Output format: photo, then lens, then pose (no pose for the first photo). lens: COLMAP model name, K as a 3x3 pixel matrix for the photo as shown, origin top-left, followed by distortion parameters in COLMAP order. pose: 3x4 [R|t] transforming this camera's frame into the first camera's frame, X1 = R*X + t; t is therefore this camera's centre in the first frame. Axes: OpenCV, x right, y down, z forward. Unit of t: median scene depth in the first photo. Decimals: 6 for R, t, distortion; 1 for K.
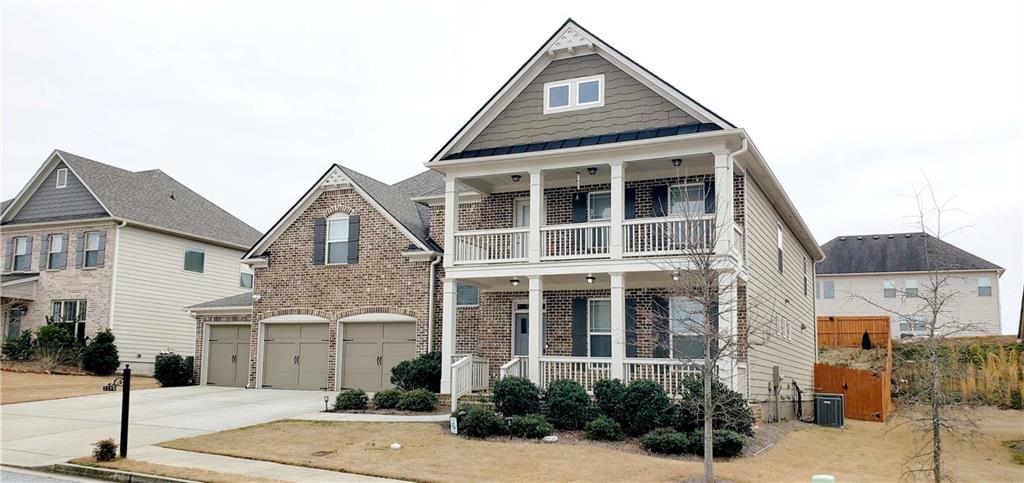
lens RADIAL K [[894.9, 0, 497.5], [0, 894.9, 241.4], [0, 0, 1]] dist [0.004874, 0.000058]
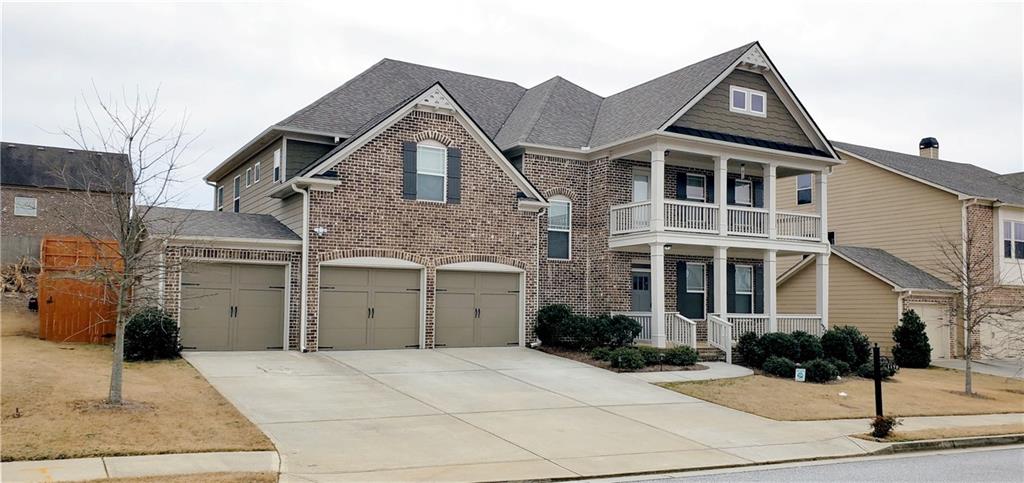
lens RADIAL K [[894.9, 0, 497.5], [0, 894.9, 241.4], [0, 0, 1]] dist [0.004874, 0.000058]
pose [[0.474809, 0.048316, 0.878762, -1.046119], [-0.134865, 0.990693, 0.018400, 0.045713], [-0.869694, -0.127251, 0.476906, 0.624672]]
